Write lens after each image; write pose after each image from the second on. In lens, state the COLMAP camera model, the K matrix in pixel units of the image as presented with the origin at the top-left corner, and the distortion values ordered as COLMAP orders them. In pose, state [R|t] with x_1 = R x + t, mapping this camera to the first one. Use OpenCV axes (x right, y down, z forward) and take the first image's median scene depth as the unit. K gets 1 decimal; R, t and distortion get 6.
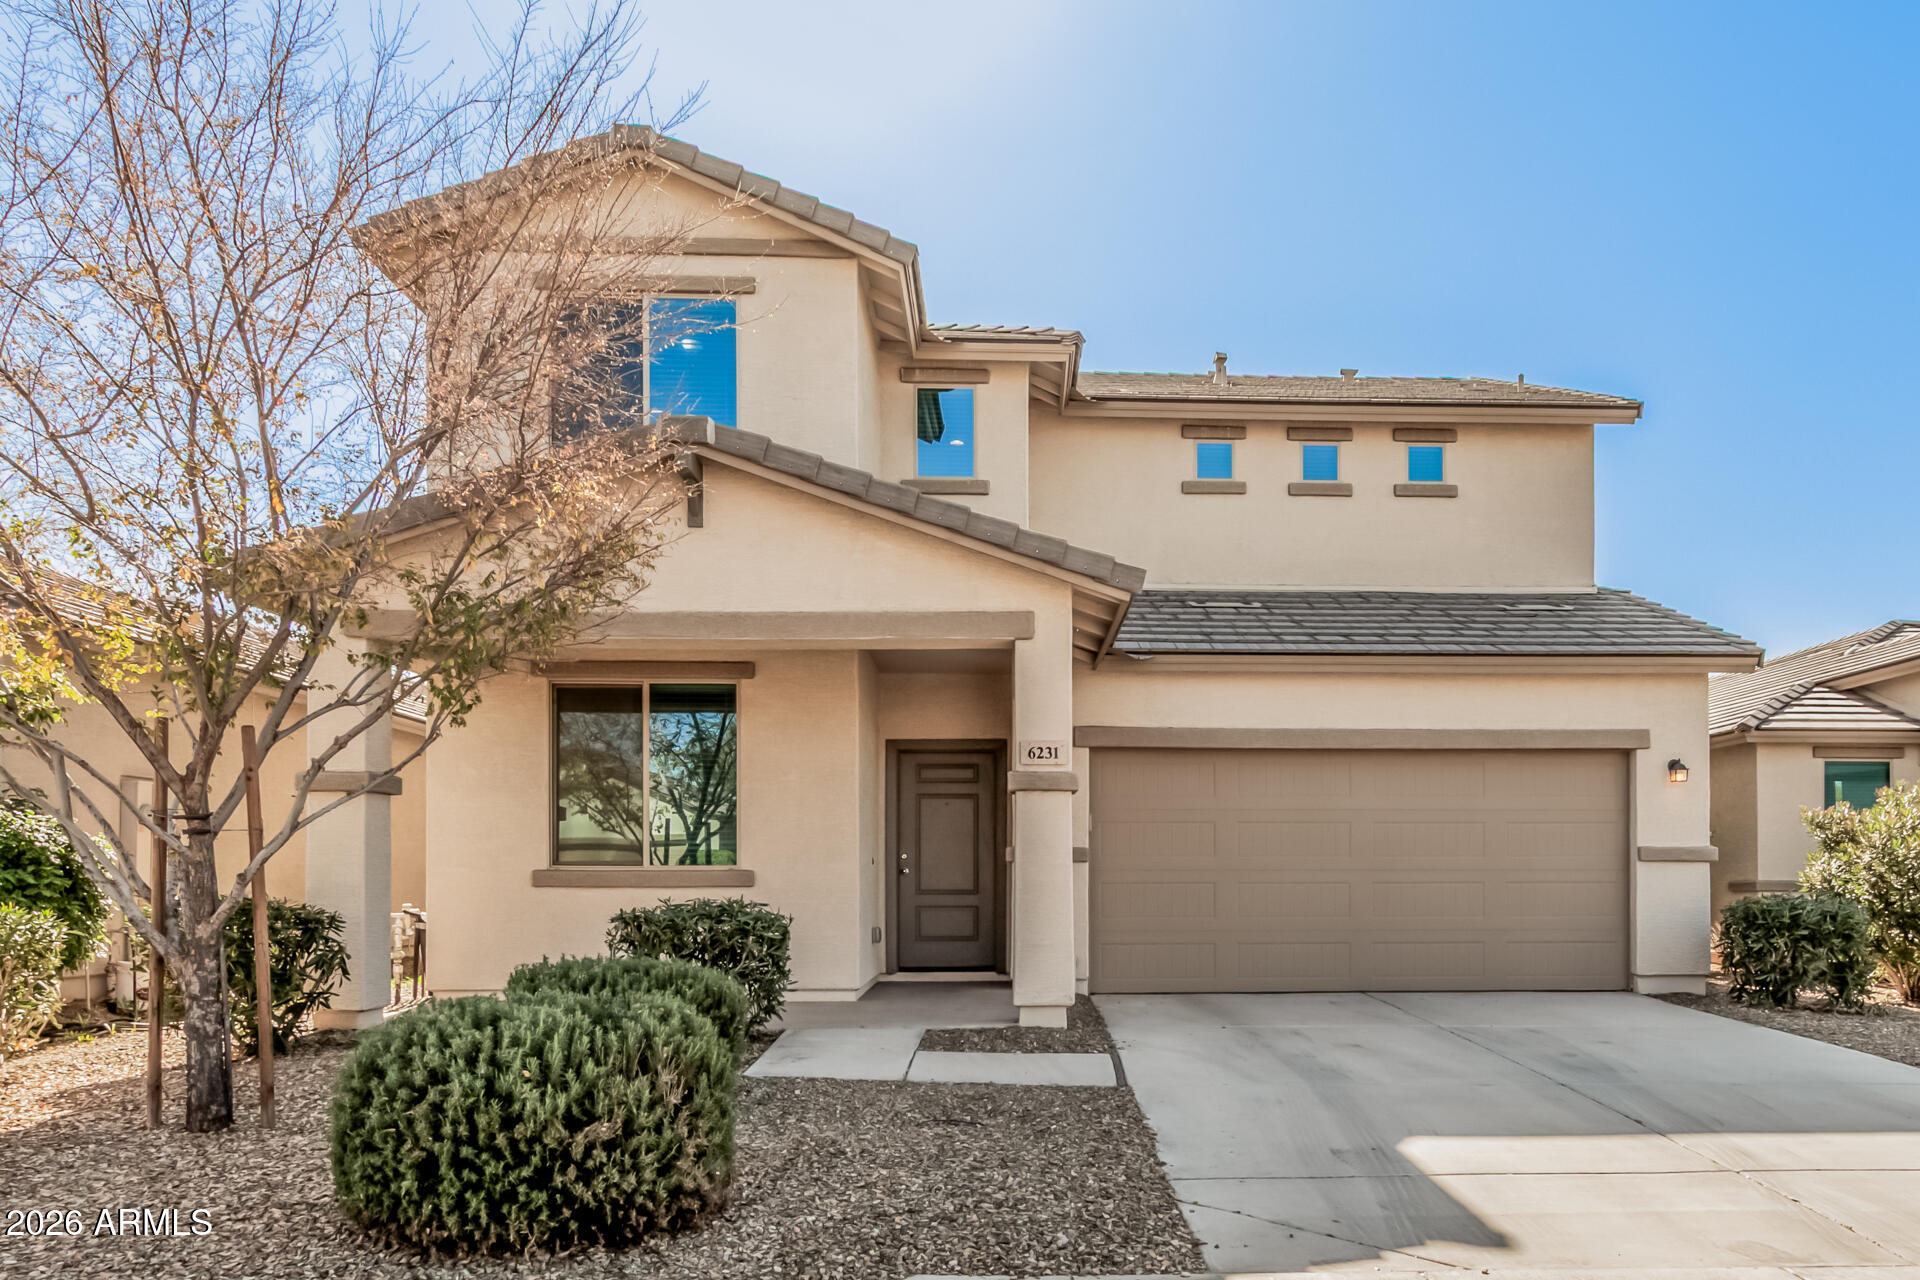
lens RADIAL K [[882.9, 0, 960.4], [0, 882.9, 631.5], [0, 0, 1]] dist [0.000000, 0.001029]
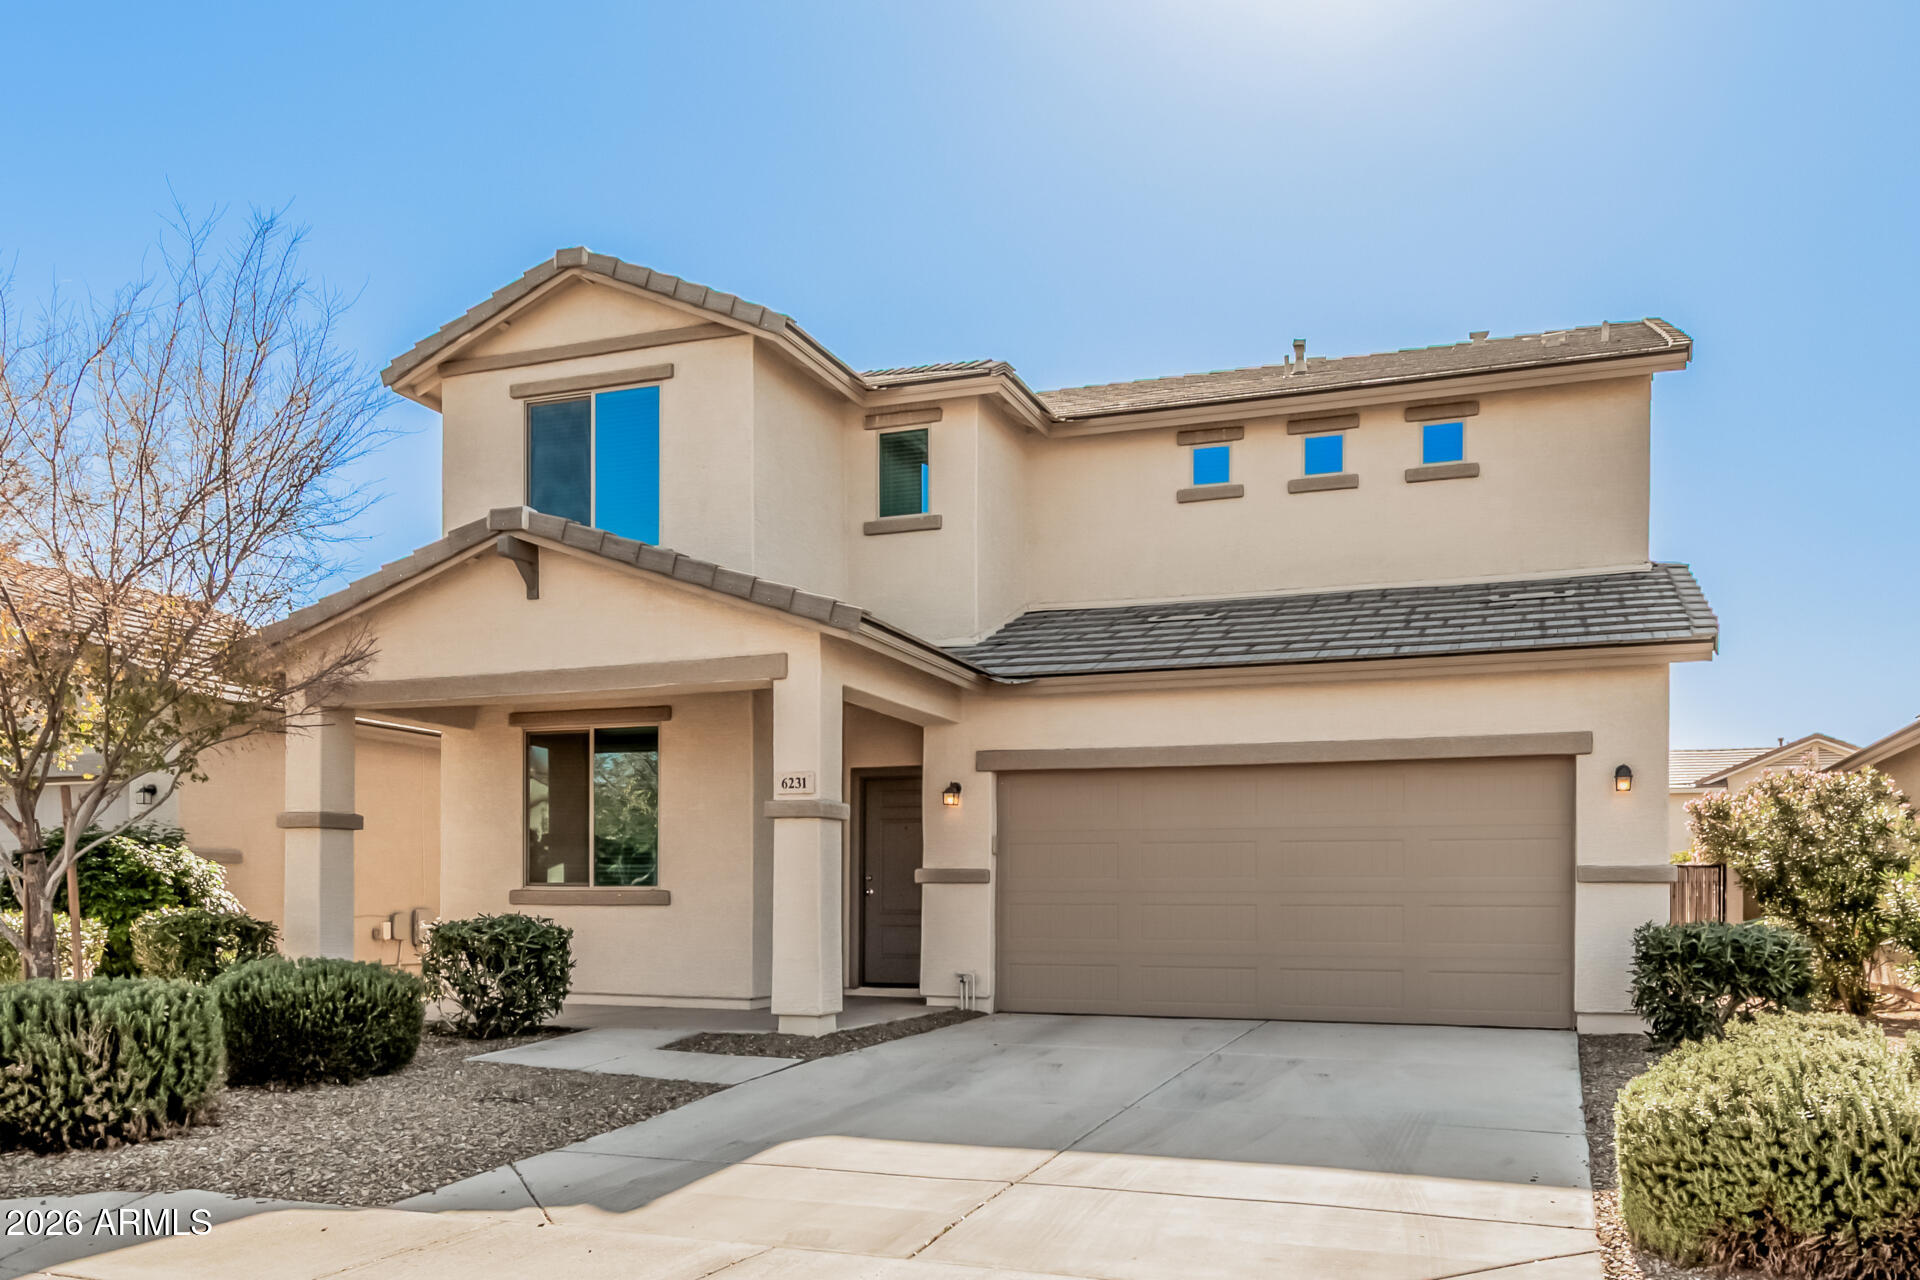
lens RADIAL K [[882.9, 0, 945.2], [0, 882.9, 648.5], [0, 0, 1]] dist [0.000000, 0.001029]
pose [[0.966576, -0.065817, -0.247786, 0.357057], [0.064587, 0.997826, -0.013099, -0.000974], [0.248110, -0.003343, 0.968726, -0.004713]]
